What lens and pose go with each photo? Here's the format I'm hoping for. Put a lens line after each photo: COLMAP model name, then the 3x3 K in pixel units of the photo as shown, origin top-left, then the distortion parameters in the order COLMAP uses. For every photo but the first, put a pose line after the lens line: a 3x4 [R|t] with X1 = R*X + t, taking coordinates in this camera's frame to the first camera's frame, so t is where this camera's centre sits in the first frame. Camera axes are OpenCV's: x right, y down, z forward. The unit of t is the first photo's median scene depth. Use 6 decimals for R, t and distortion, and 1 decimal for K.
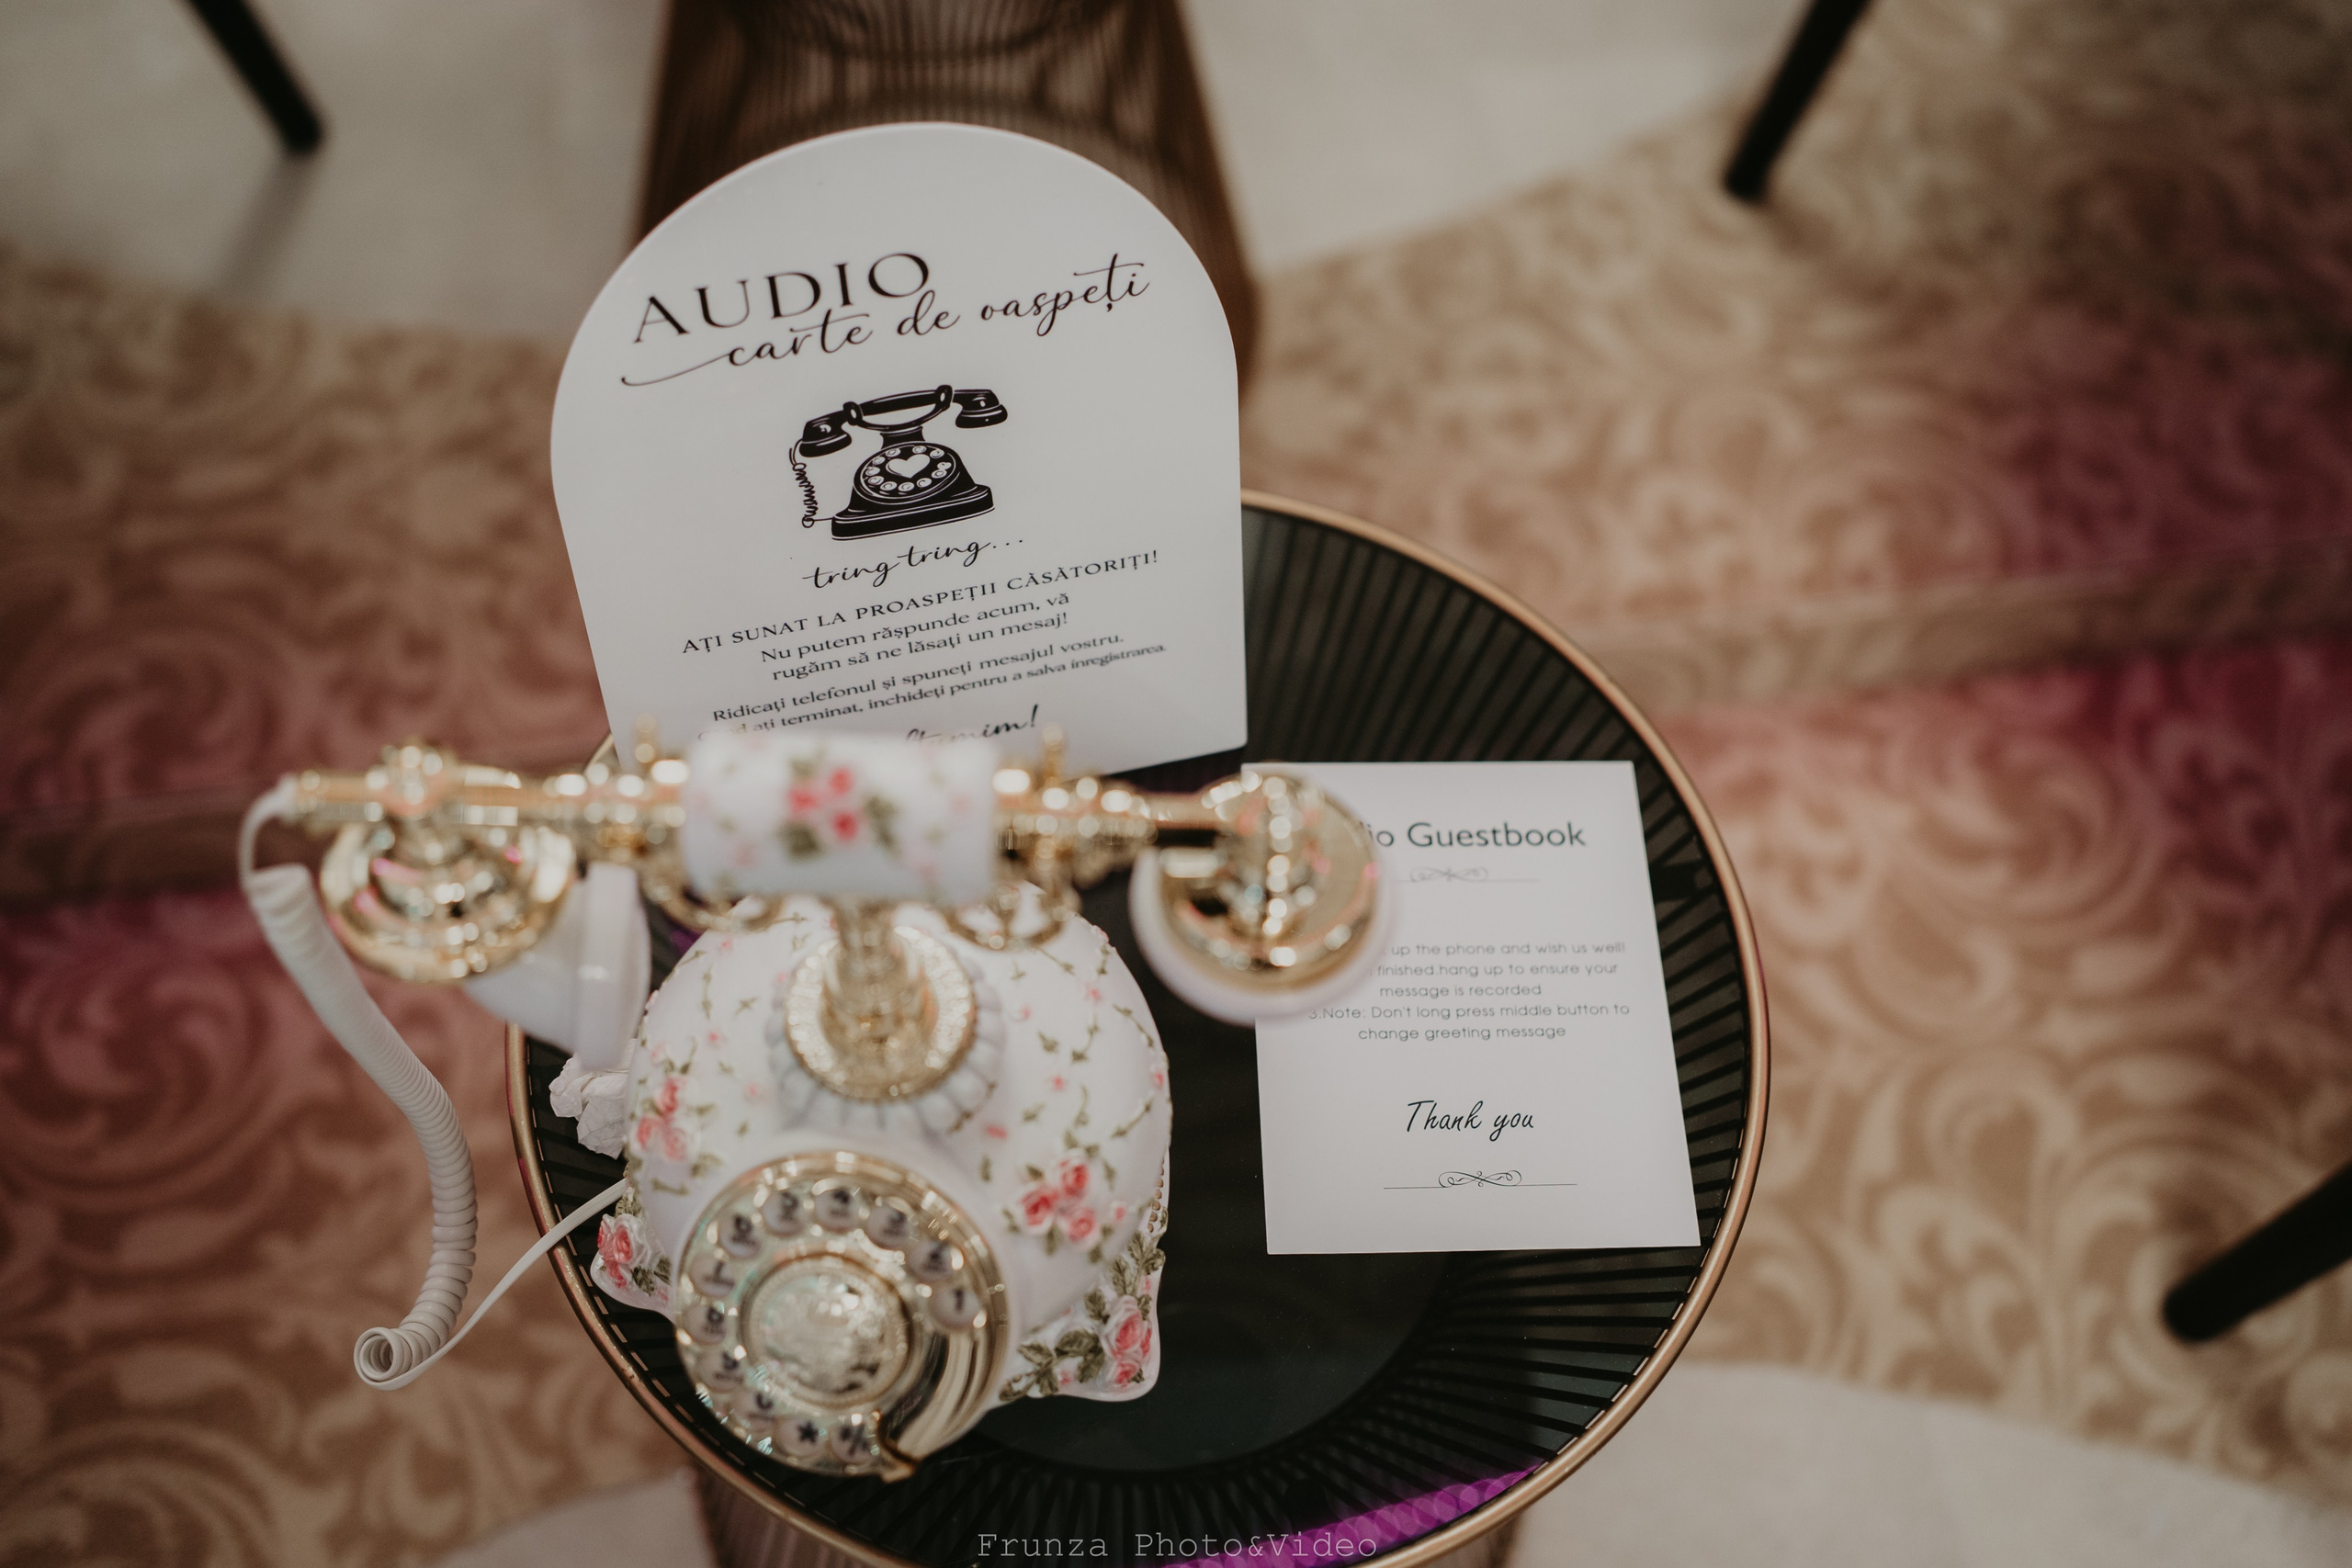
lens RADIAL K [[2439.0, 0, 1122.1], [0, 2439.0, 779.5], [0, 0, 1]] dist [-0.130844, 0.249385]
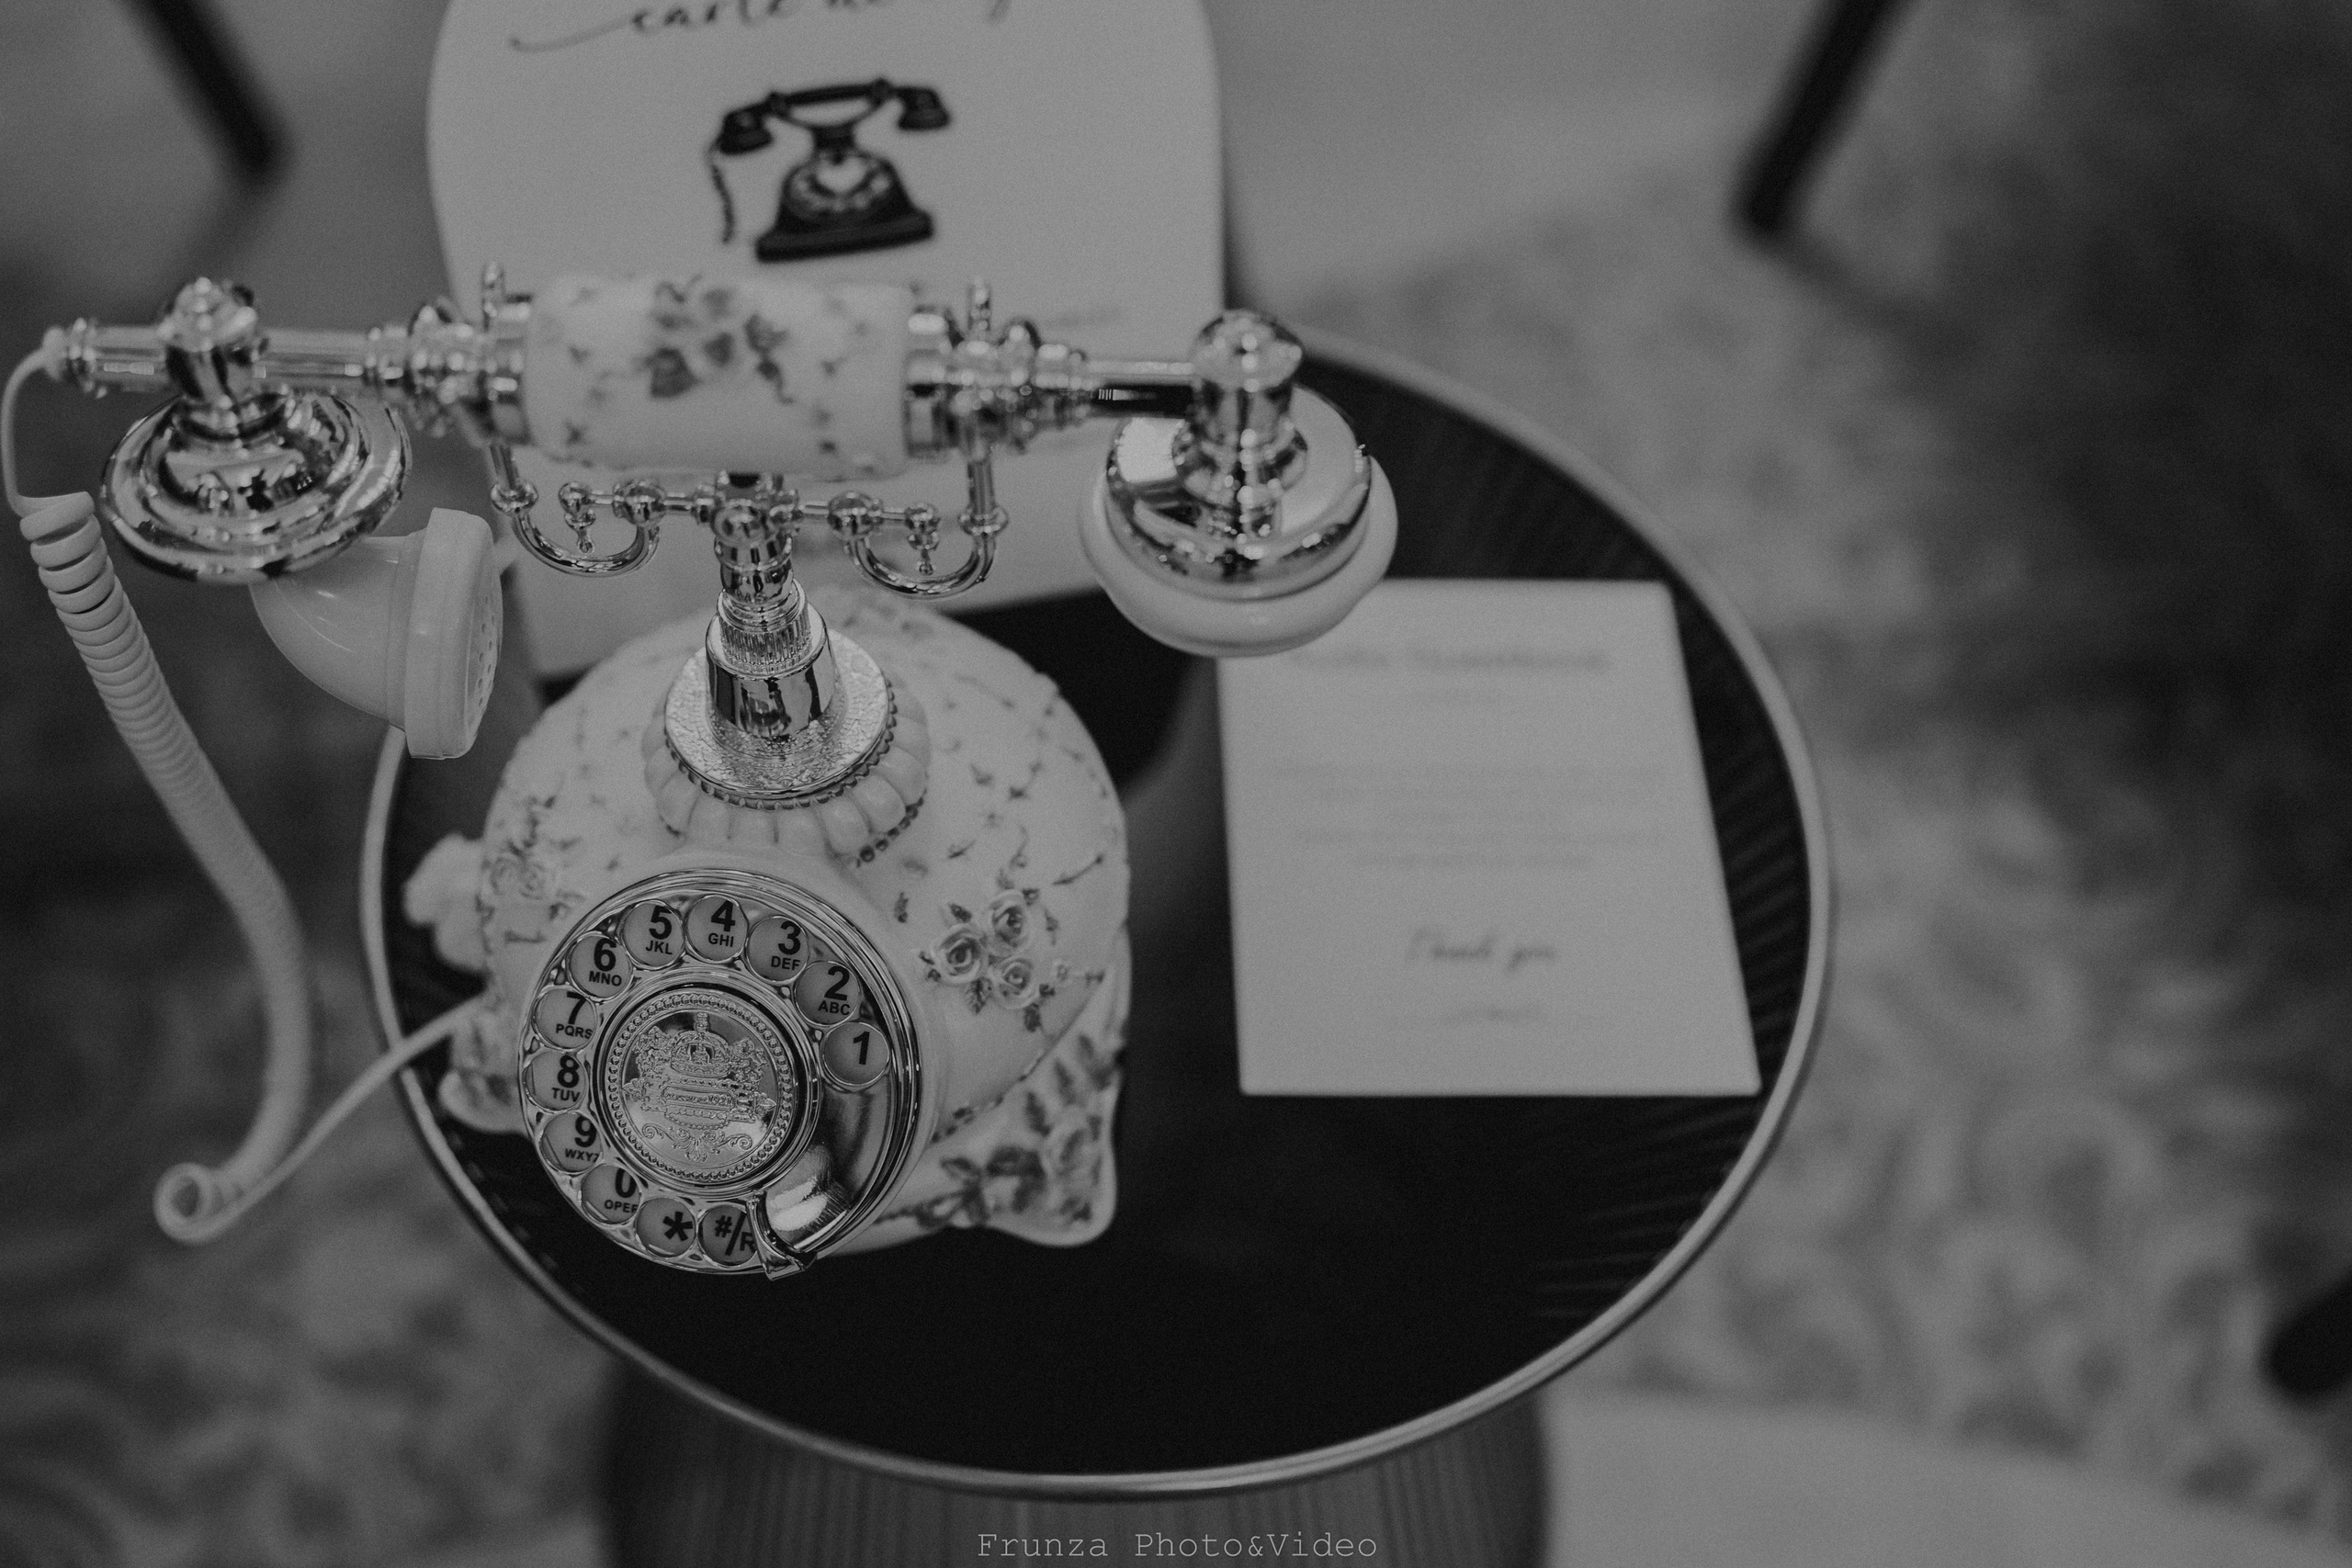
lens RADIAL K [[2443.4, 0, 1117.1], [0, 2443.4, 784.4], [0, 0, 1]] dist [-0.111149, 0.272976]
pose [[0.999940, 0.010355, -0.003584, 0.018290], [-0.010678, 0.994214, -0.106884, 0.187189], [0.002456, 0.106916, 0.994265, 0.149824]]
